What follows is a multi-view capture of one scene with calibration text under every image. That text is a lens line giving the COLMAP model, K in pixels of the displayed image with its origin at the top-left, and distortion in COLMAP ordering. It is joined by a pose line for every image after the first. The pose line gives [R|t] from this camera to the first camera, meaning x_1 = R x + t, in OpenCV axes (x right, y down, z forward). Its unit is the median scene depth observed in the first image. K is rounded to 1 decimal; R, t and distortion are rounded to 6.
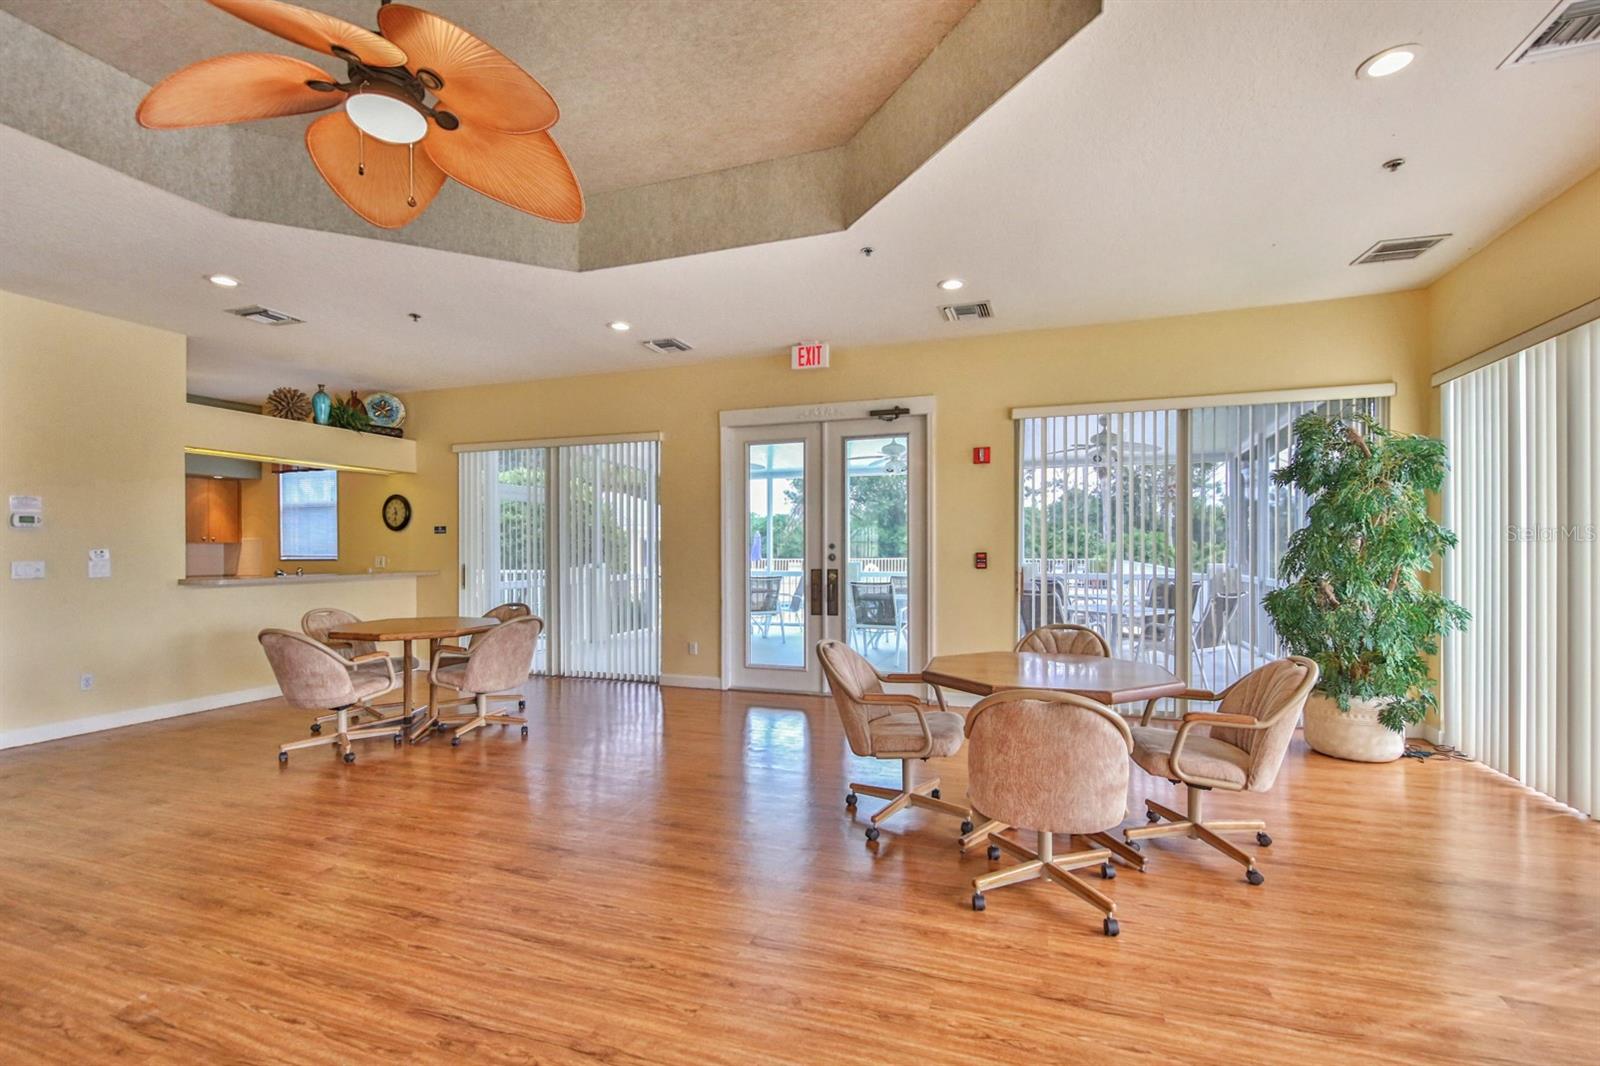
lens RADIAL K [[691.6, 0, 801.2], [0, 691.6, 542.9], [0, 0, 1]] dist [0.000409, 0.000011]
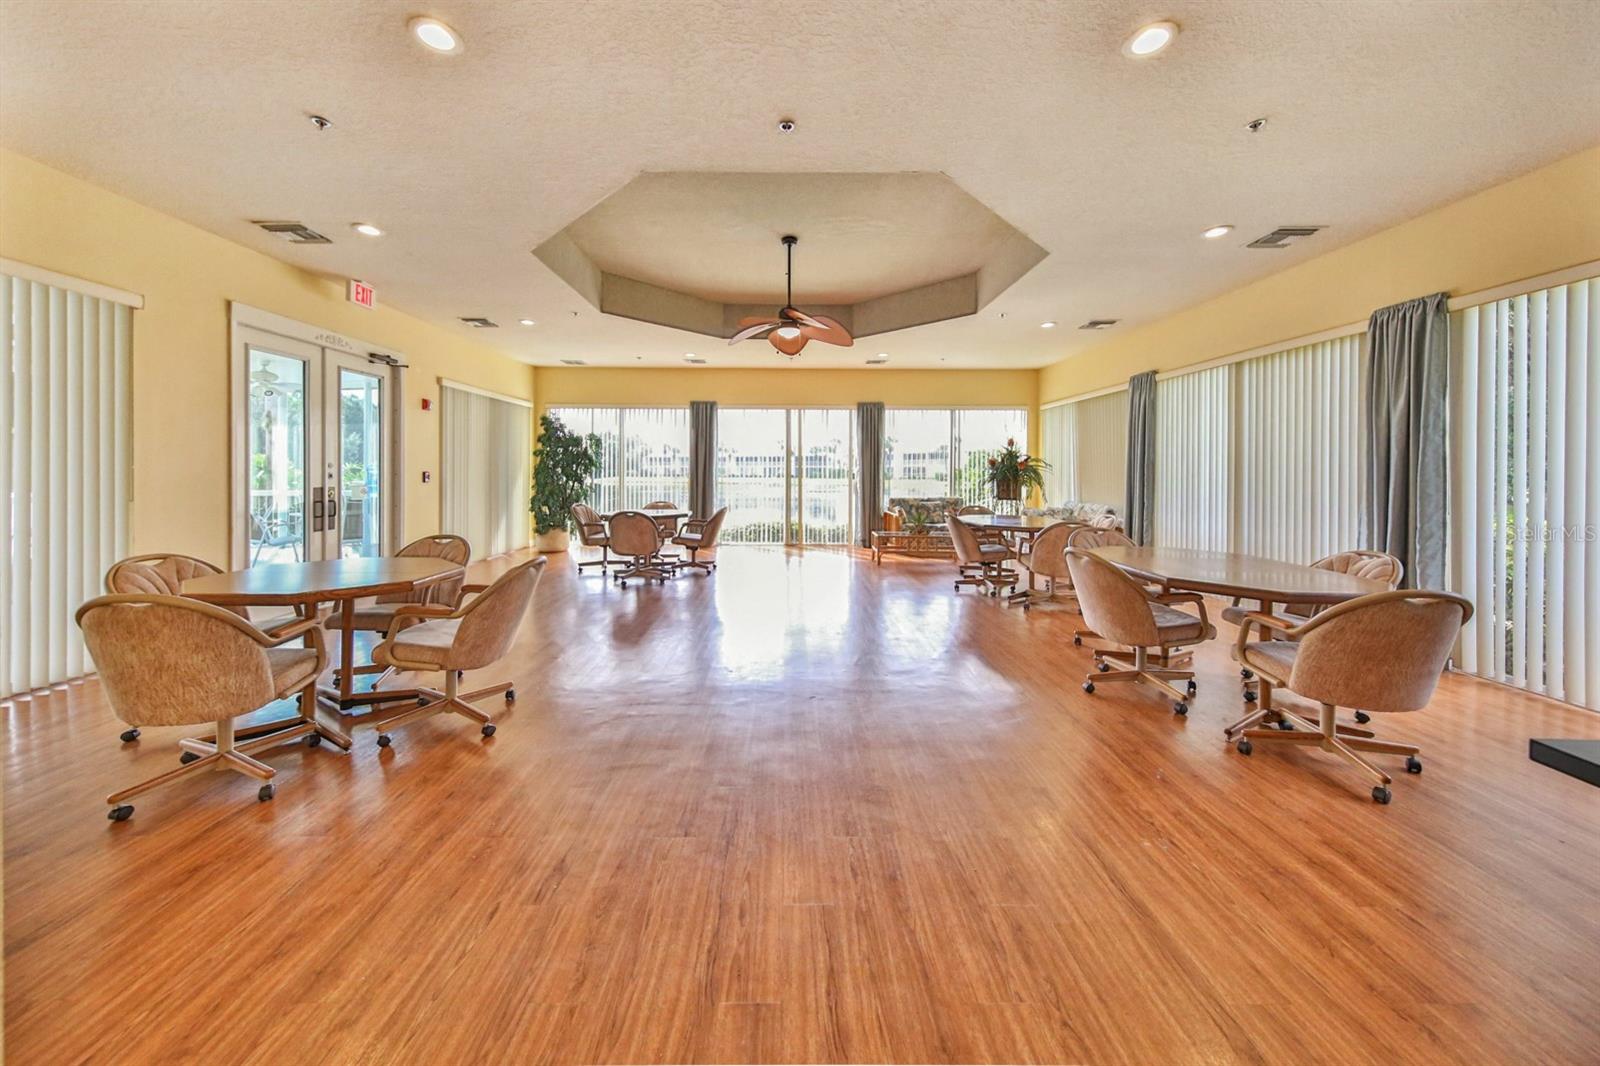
lens RADIAL K [[506.7, 0, 797.1], [0, 506.7, 474.3], [0, 0, 1]] dist [0.000008, 0.000000]
pose [[-0.341643, -0.002949, 0.939825, -0.993489], [-0.005021, 0.999987, 0.001312, 0.014403], [-0.939817, -0.004271, -0.341653, 0.616830]]
